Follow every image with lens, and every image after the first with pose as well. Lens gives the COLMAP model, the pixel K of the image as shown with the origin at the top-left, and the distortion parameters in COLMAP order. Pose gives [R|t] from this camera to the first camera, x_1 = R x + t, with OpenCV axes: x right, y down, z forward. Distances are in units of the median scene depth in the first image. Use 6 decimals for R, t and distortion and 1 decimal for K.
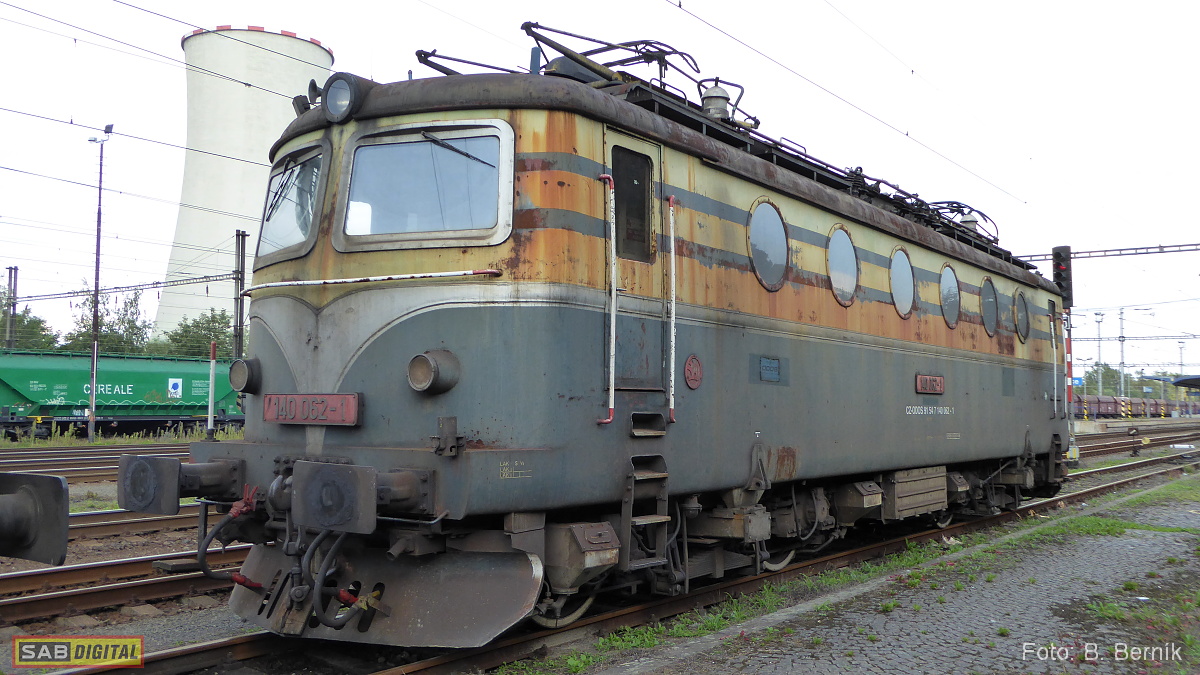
lens RADIAL K [[1065.4, 0, 597.0], [0, 1065.4, 338.1], [0, 0, 1]] dist [0.007722, 0.004154]
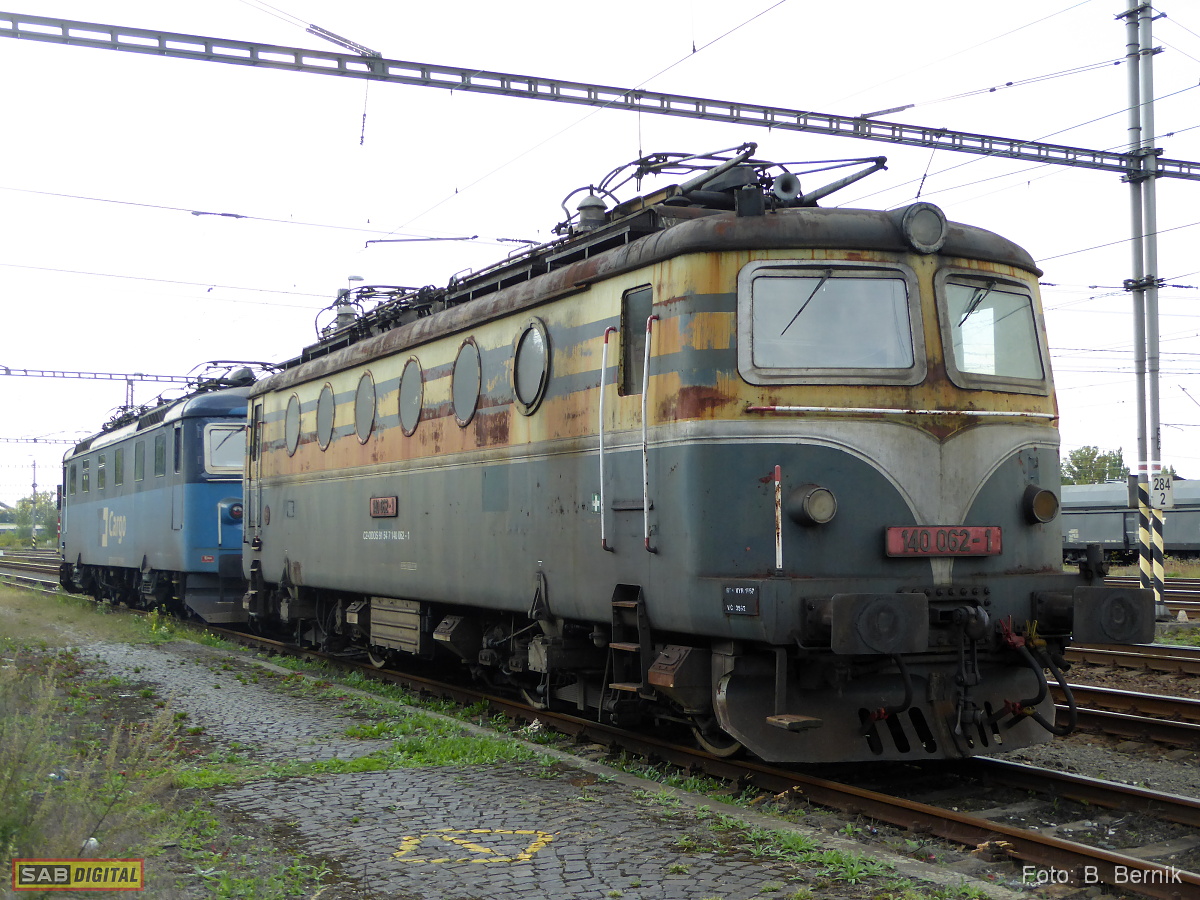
lens RADIAL K [[1695.4, 0, 598.3], [0, 1695.4, 453.6], [0, 0, 1]] dist [-0.008911, 0.037050]
pose [[-0.497577, -0.050162, -0.865968, 2.155714], [0.053216, 0.994681, -0.088196, 0.197946], [0.865786, -0.089967, -0.492260, 2.737866]]
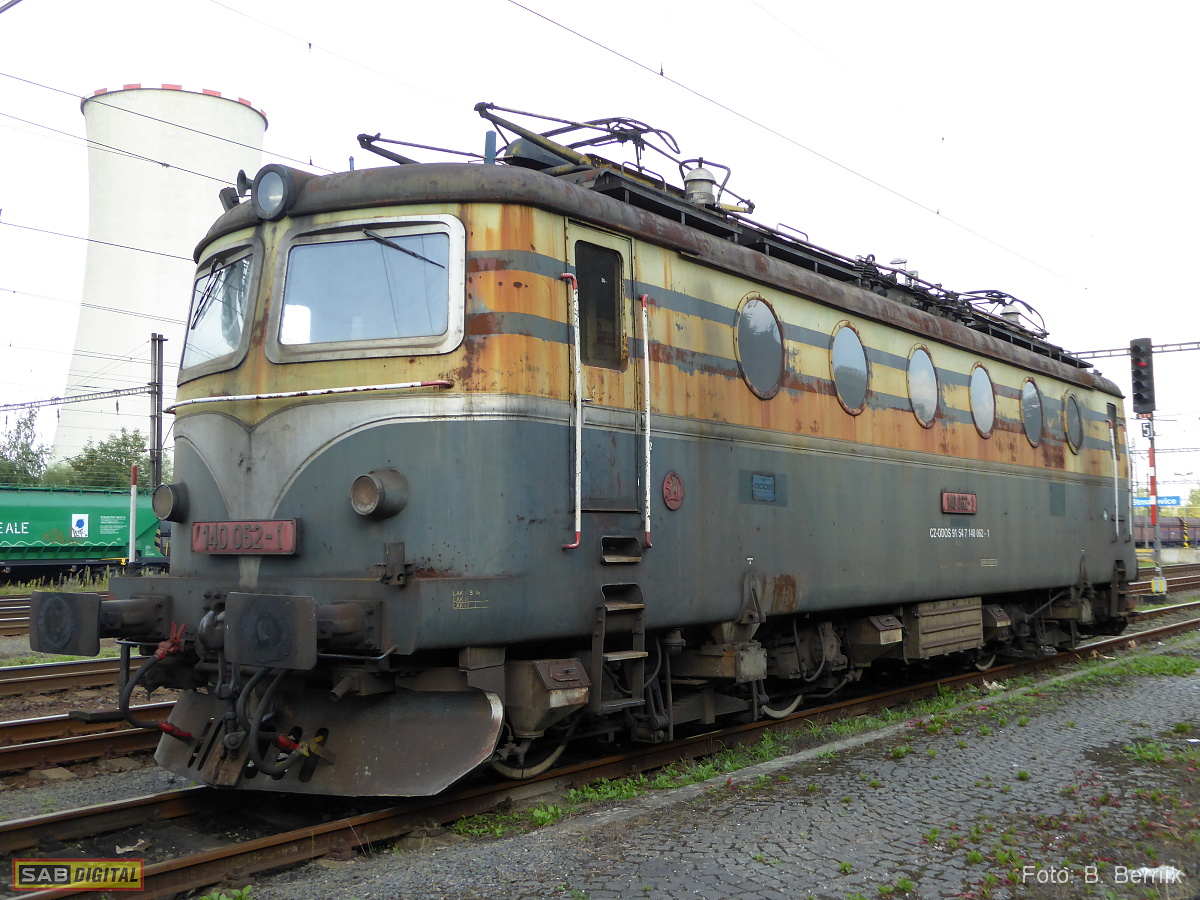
lens RADIAL K [[1305.1, 0, 602.8], [0, 1305.1, 445.2], [0, 0, 1]] dist [0.020372, -0.016484]
pose [[0.999862, -0.015626, 0.005669, 0.025196], [0.015680, 0.999831, -0.009642, 0.003069], [-0.005517, 0.009730, 0.999937, -0.091795]]
